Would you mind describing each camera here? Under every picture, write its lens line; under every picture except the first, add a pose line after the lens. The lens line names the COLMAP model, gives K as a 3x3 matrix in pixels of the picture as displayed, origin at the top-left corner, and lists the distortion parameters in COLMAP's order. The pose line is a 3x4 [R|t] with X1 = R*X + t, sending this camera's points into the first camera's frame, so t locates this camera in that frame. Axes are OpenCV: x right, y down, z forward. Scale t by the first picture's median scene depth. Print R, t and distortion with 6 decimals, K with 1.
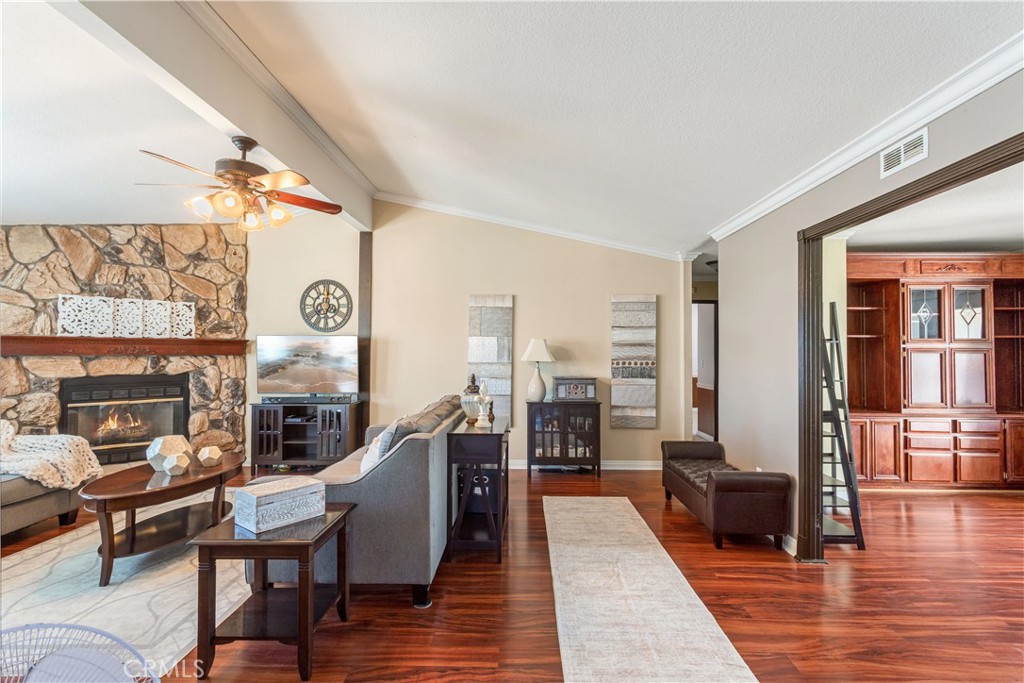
lens RADIAL K [[489.4, 0, 504.9], [0, 489.4, 350.8], [0, 0, 1]] dist [-0.004714, 0.003087]
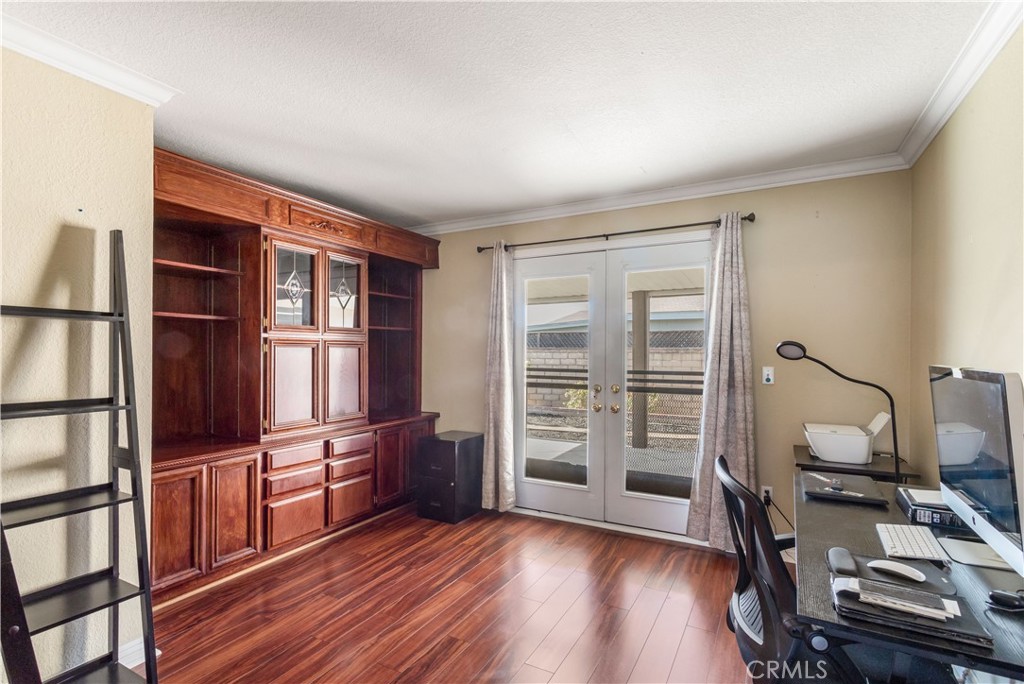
lens RADIAL K [[489.4, 0, 506.6], [0, 489.4, 345.1], [0, 0, 1]] dist [-0.004714, 0.003087]
pose [[0.463922, 0.010237, 0.885817, 0.406355], [-0.014781, 0.999883, -0.003814, 0.000572], [-0.885752, -0.011324, 0.464020, 0.435645]]
